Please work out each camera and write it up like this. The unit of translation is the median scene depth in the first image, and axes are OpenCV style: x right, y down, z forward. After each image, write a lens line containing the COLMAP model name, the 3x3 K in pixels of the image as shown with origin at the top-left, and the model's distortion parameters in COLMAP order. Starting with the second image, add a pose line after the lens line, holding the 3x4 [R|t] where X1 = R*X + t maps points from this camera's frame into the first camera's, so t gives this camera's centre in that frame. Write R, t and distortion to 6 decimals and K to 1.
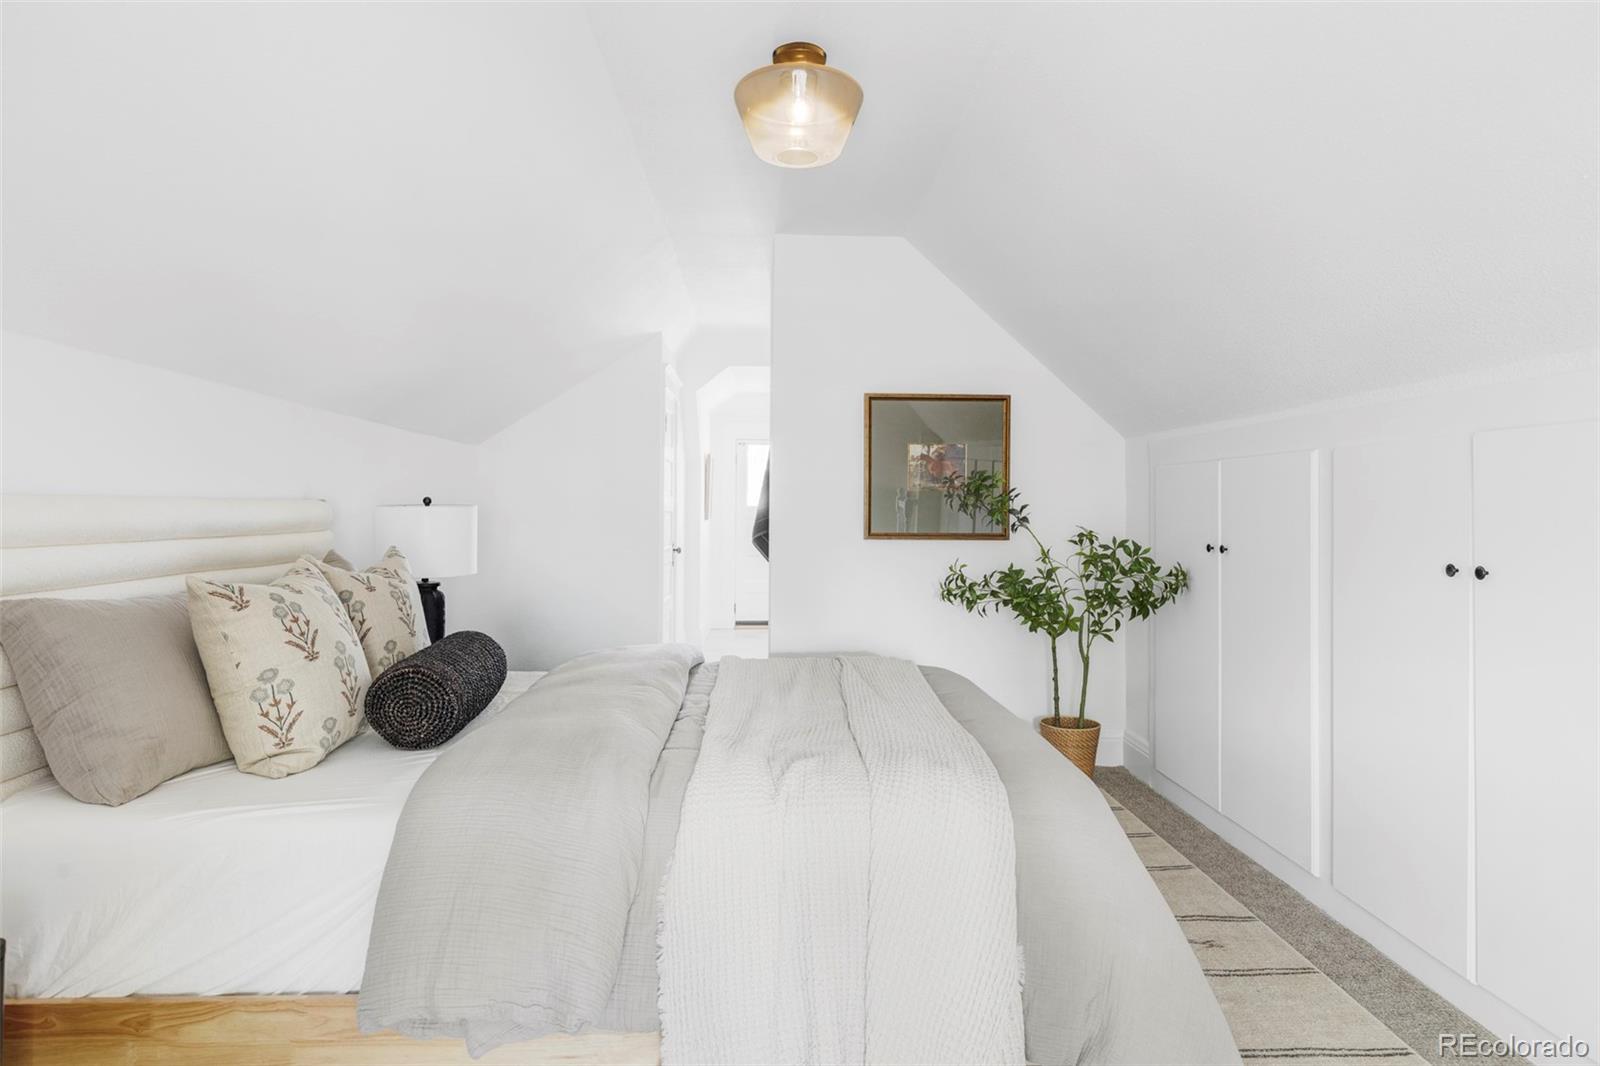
lens RADIAL K [[957.4, 0, 802.0], [0, 957.4, 487.9], [0, 0, 1]] dist [0.001015, -0.000876]
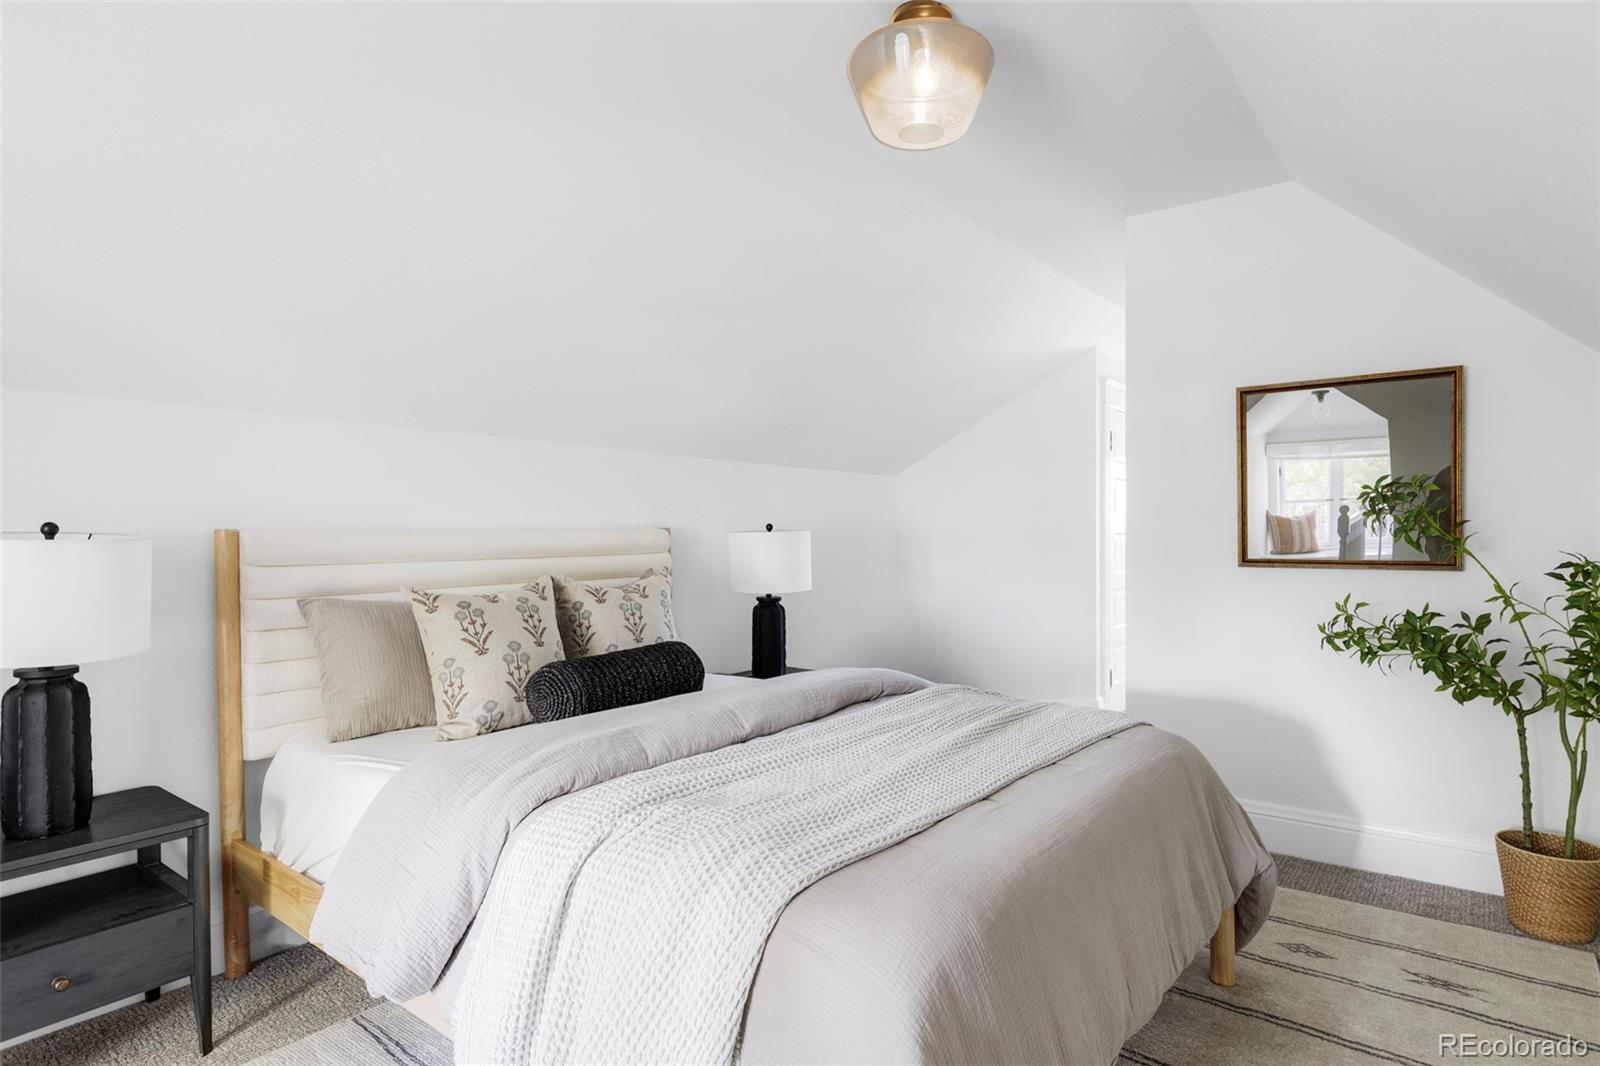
lens RADIAL K [[880.5, 0, 800.0], [0, 880.5, 533.0], [0, 0, 1]] dist [-0.000538, -0.000411]
pose [[0.751942, -0.007866, -0.659183, 0.304748], [0.024546, 0.999569, 0.016073, 0.004108], [0.658773, -0.028267, 0.751811, 0.203881]]
